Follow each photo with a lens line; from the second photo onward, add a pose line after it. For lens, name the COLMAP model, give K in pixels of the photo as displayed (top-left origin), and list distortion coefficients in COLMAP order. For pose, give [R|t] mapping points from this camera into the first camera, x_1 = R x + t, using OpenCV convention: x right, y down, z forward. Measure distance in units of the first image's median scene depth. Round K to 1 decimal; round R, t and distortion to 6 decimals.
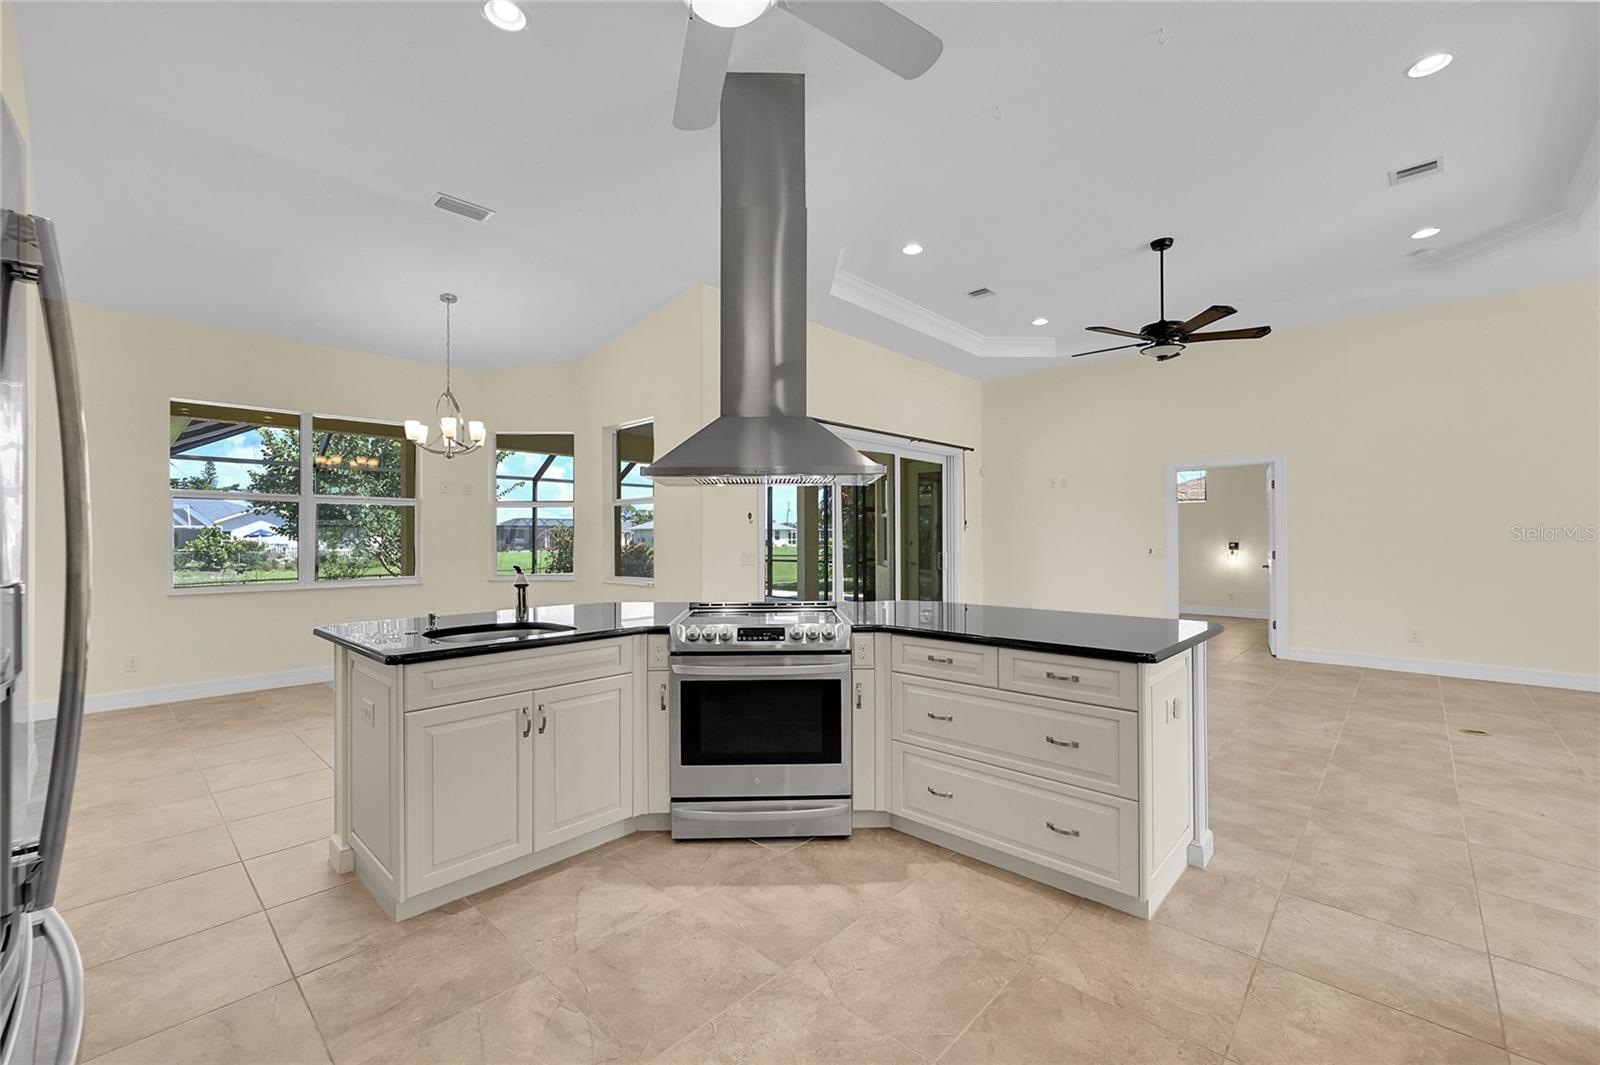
lens RADIAL K [[673.5, 0, 800.0], [0, 673.5, 532.5], [0, 0, 1]] dist [0.016834, 0.000363]
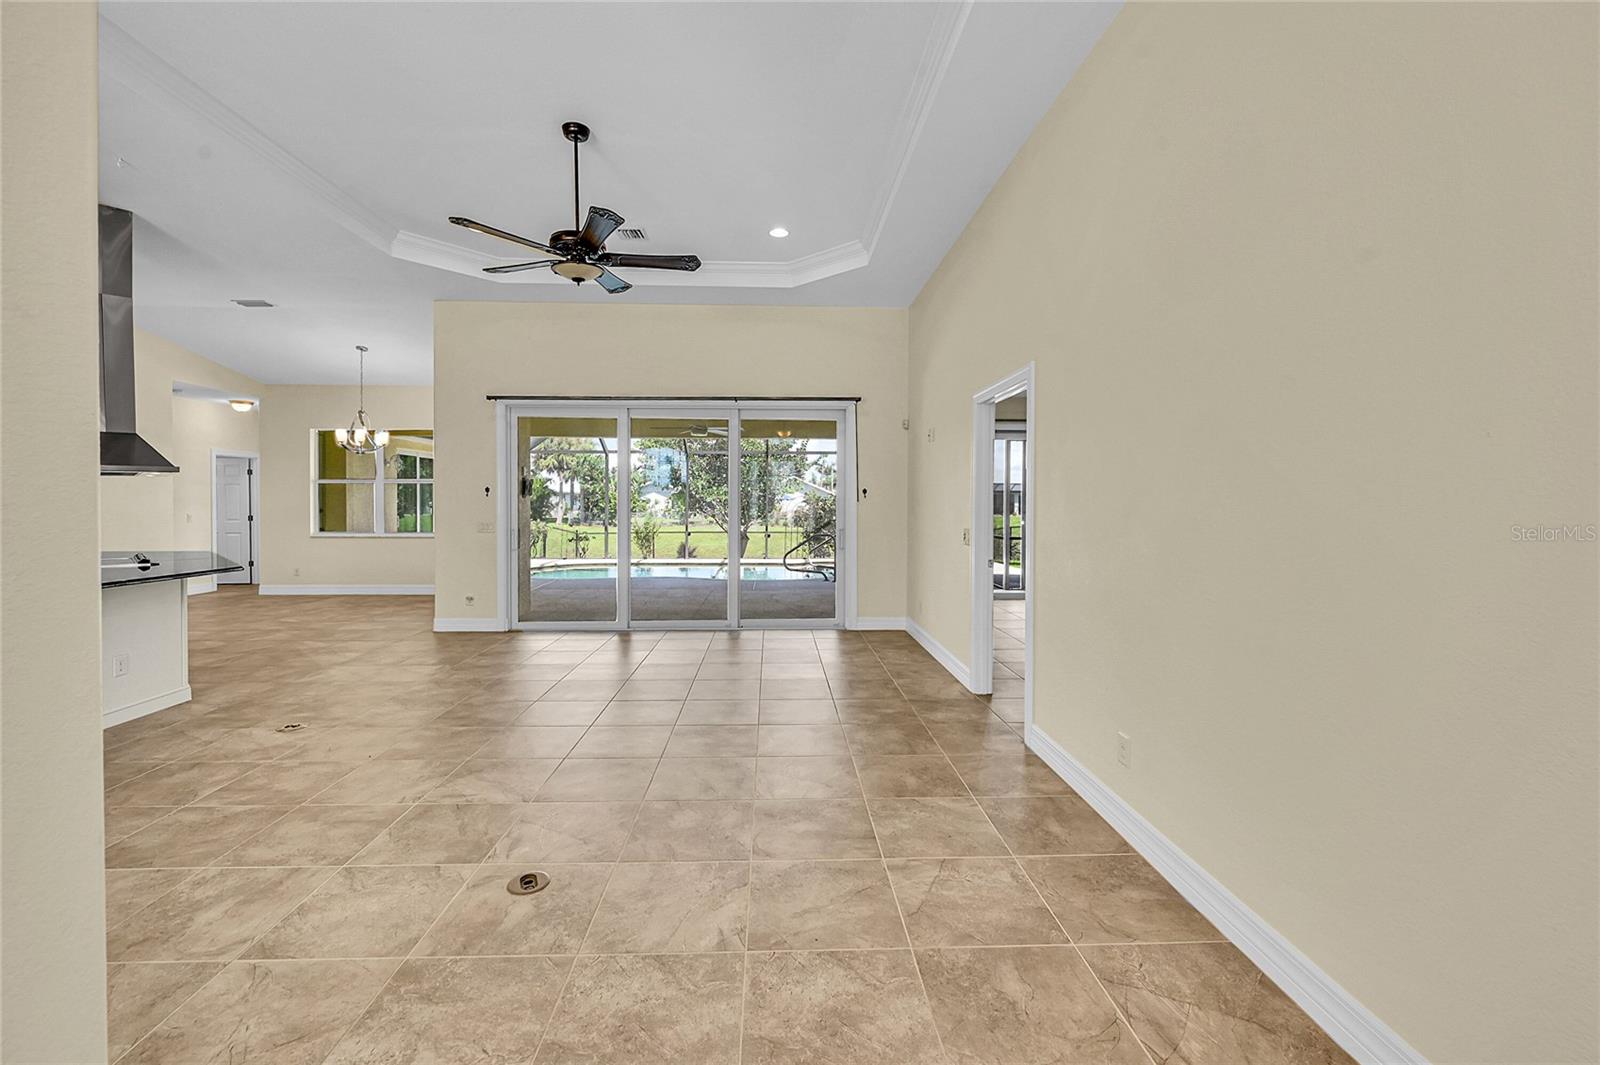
lens RADIAL K [[662.7, 0, 791.5], [0, 662.7, 522.2], [0, 0, 1]] dist [-0.001365, -0.000201]
pose [[0.693635, 0.027726, -0.719793, 1.071798], [0.000314, 0.999247, 0.038793, -0.013088], [0.720326, -0.027134, 0.693104, 0.562916]]
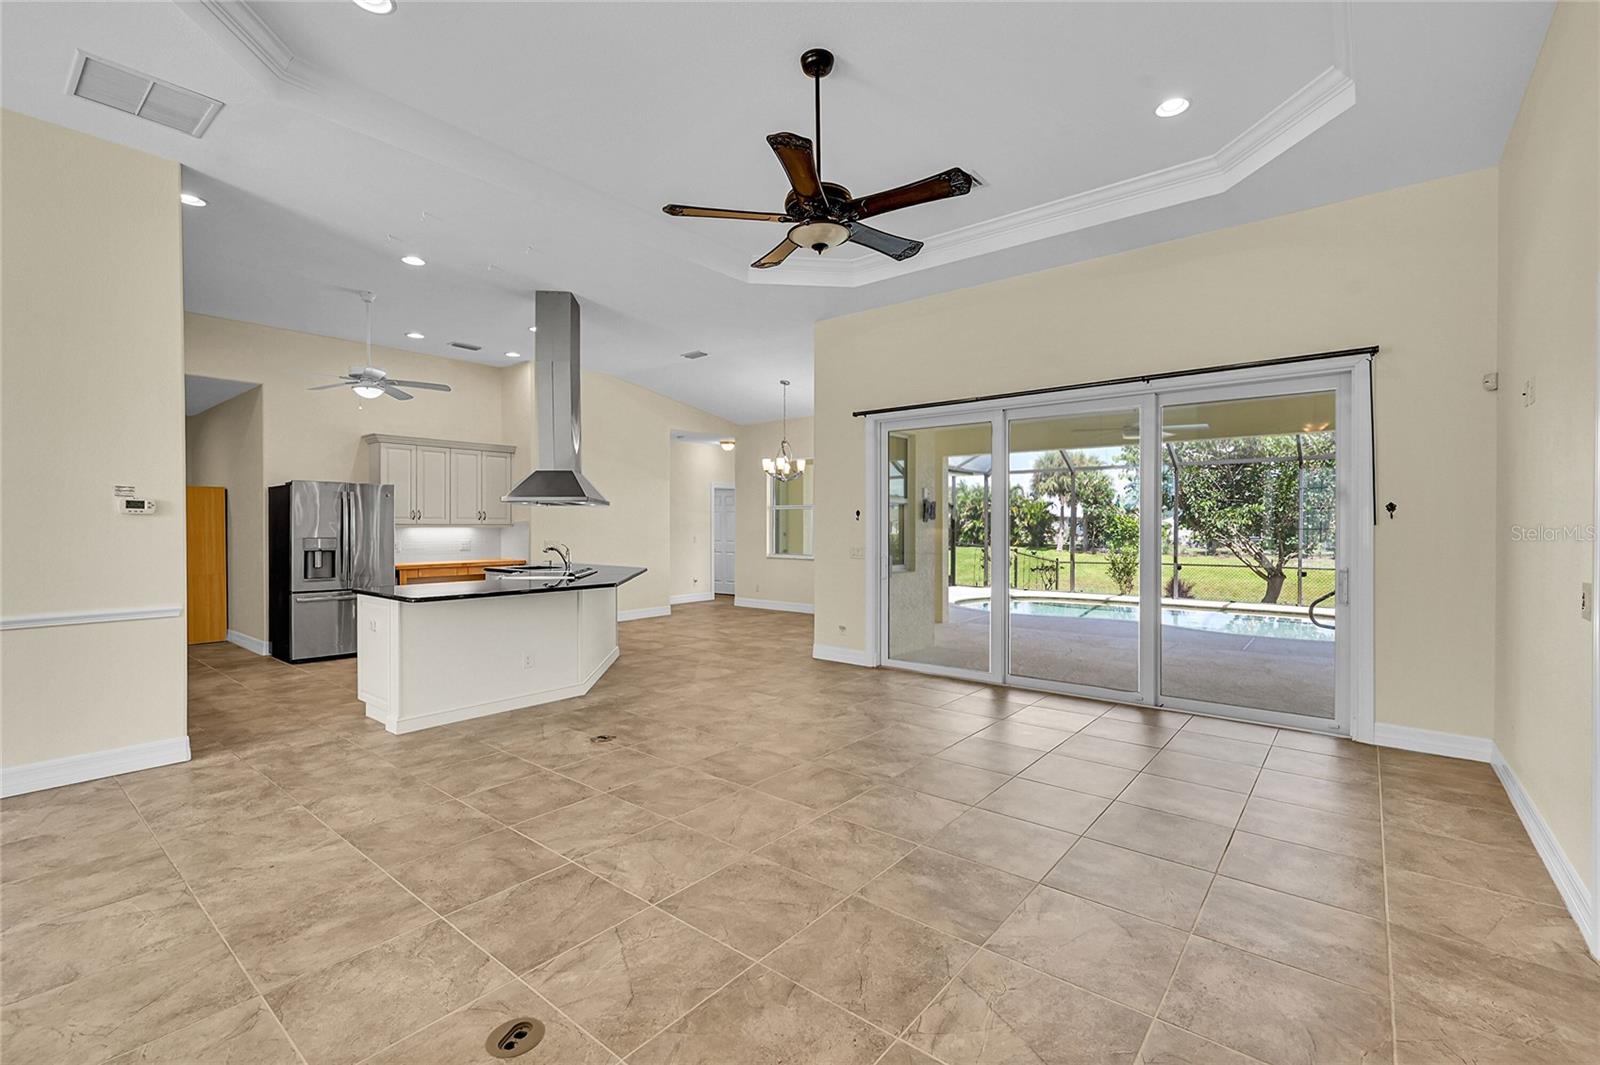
lens RADIAL K [[692.0, 0, 800.0], [0, 692.0, 532.5], [0, 0, 1]] dist [0.000901, -0.000878]
pose [[0.051456, 0.013142, -0.998589, 0.996554], [0.005415, 0.999895, 0.013438, -0.009216], [0.998661, -0.006099, 0.051380, 0.817593]]
